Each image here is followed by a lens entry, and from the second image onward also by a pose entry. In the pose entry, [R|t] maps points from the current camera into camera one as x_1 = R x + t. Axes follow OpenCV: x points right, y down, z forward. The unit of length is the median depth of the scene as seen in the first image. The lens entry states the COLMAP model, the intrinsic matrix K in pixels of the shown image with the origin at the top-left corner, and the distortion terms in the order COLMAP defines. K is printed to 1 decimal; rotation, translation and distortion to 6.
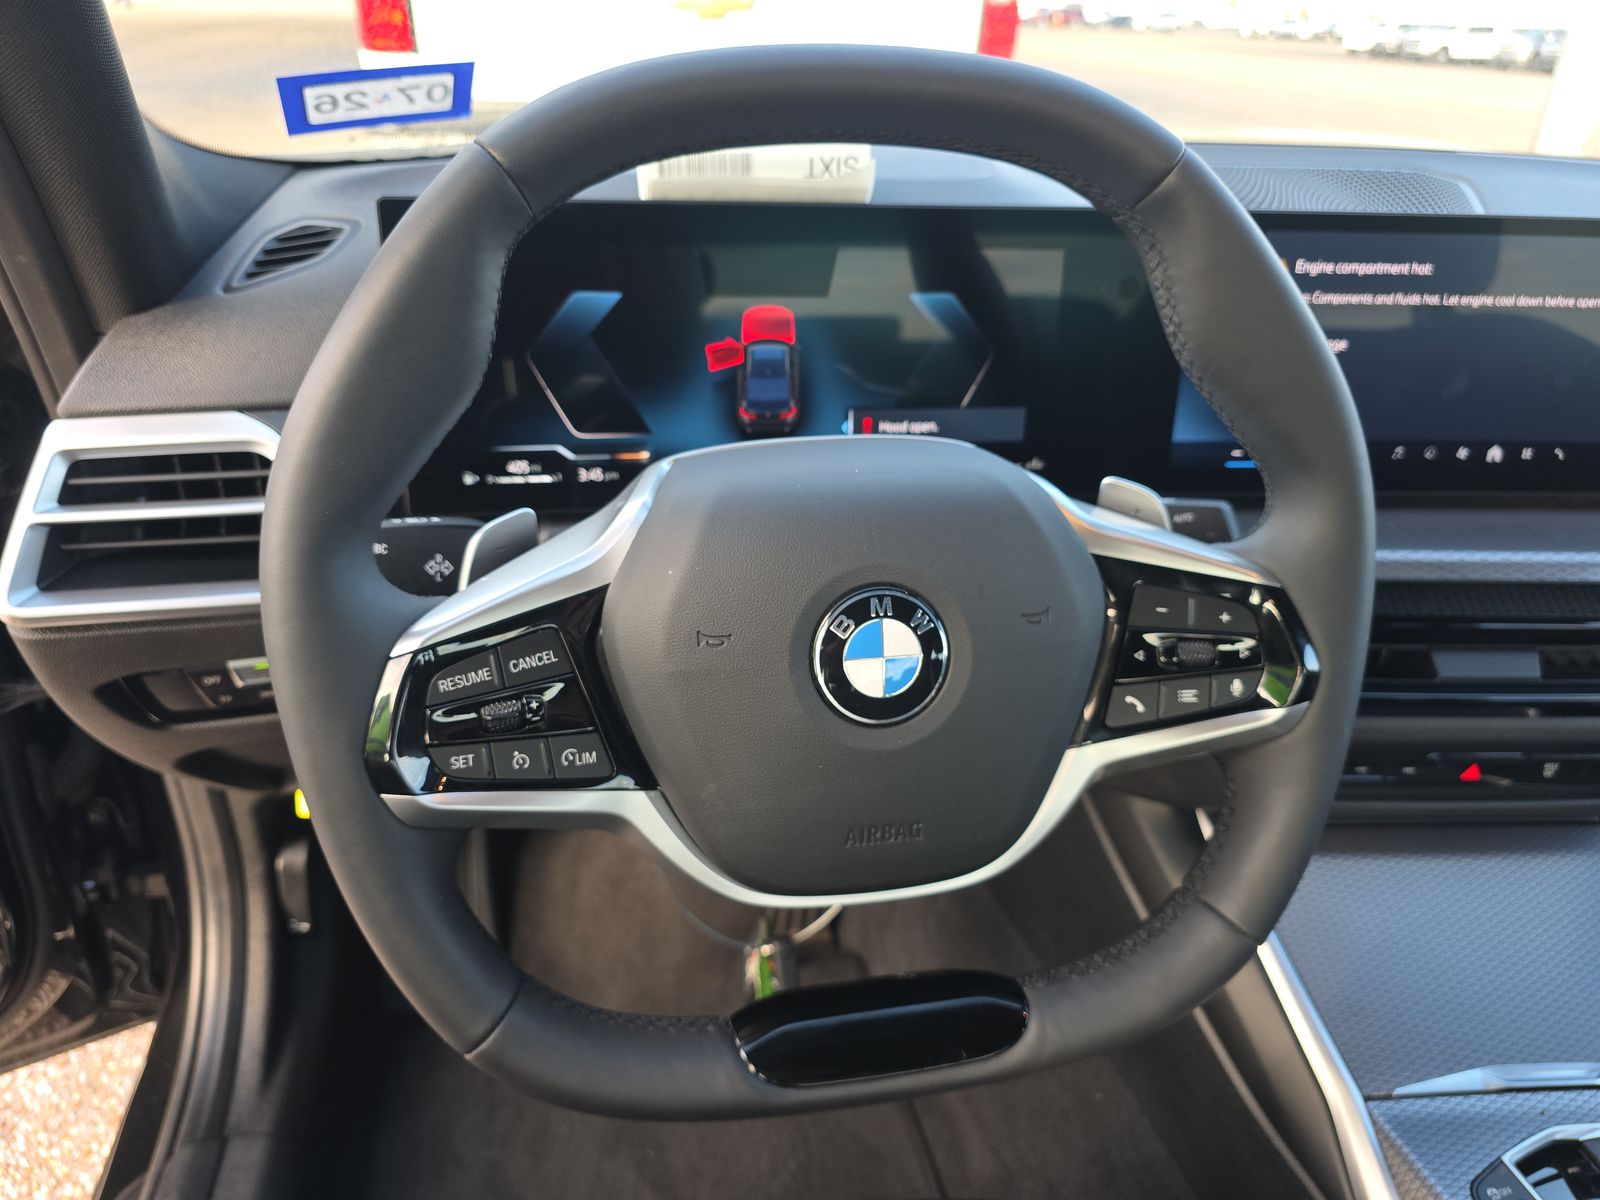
lens RADIAL K [[1132.3, 0, 794.0], [0, 1132.3, 608.8], [0, 0, 1]] dist [0.047794, -0.050289]
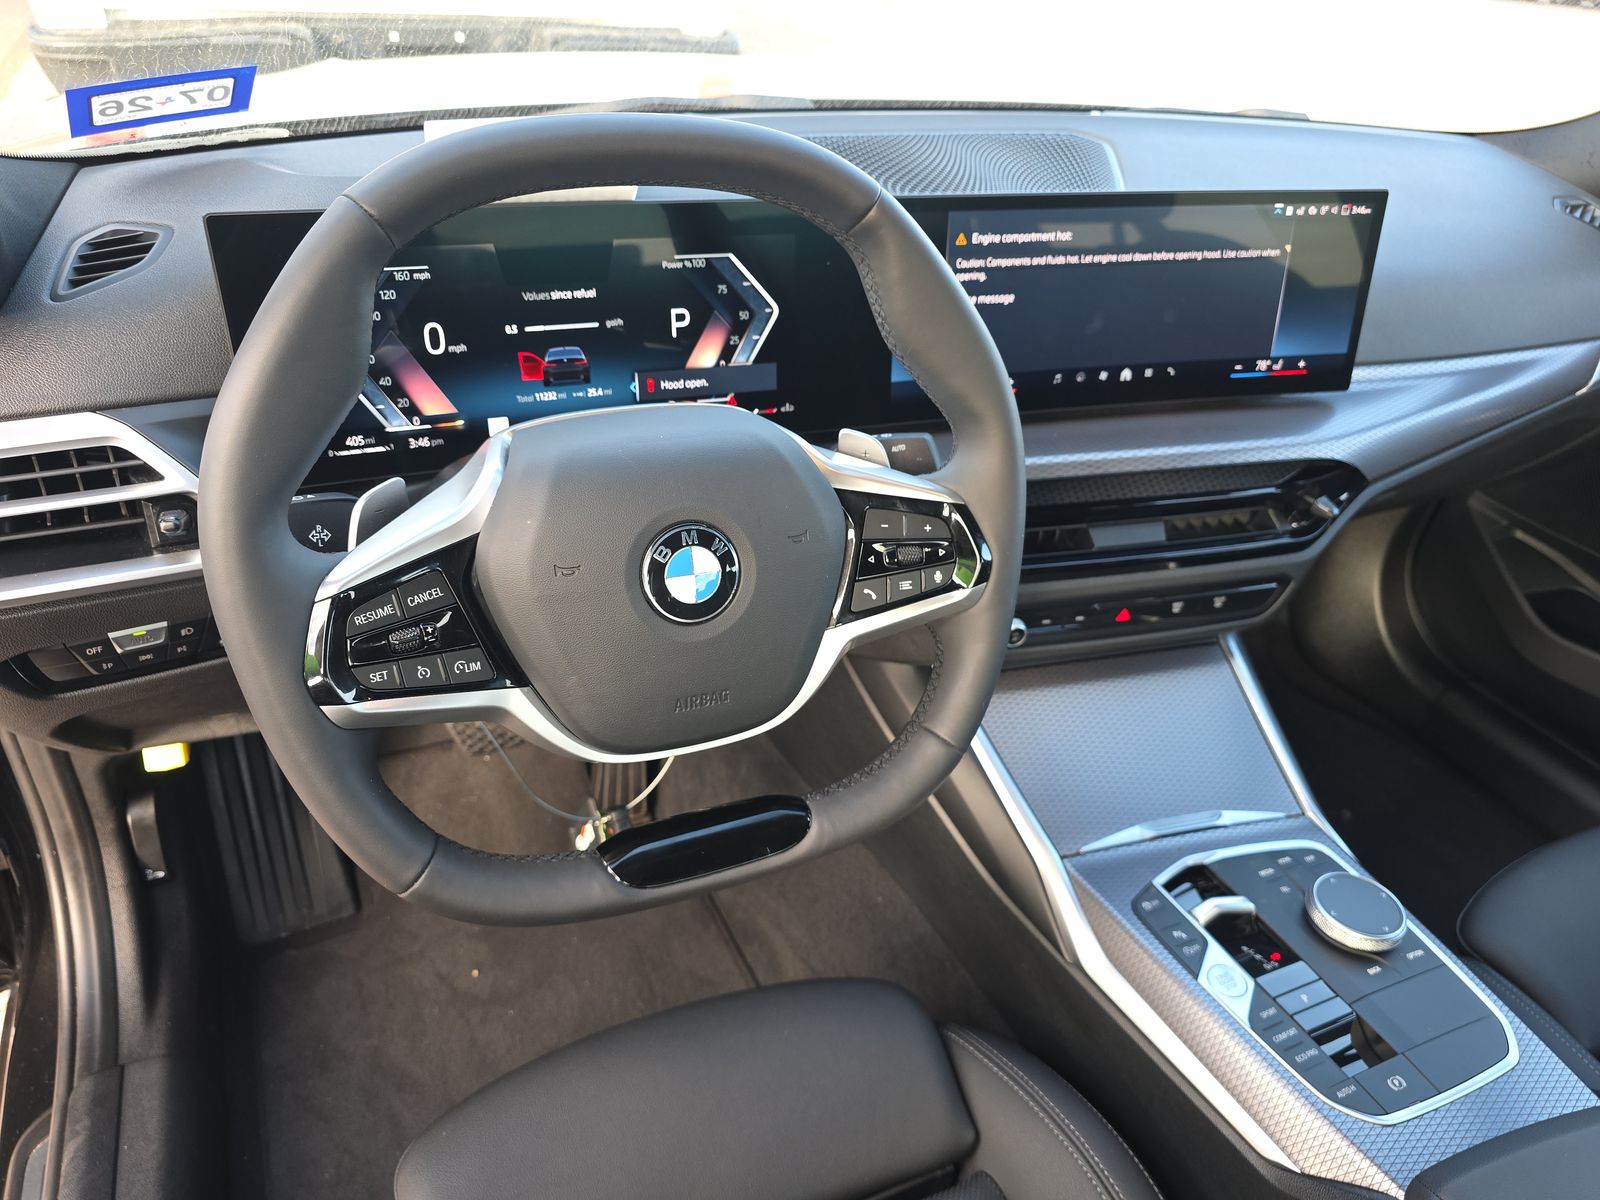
lens RADIAL K [[1132.3, 0, 794.0], [0, 1132.3, 608.8], [0, 0, 1]] dist [0.047794, -0.050289]
pose [[0.974555, -0.103895, 0.198618, -0.053707], [0.087456, 0.992109, 0.089843, -0.019607], [-0.206385, -0.070187, 0.975950, -0.236468]]
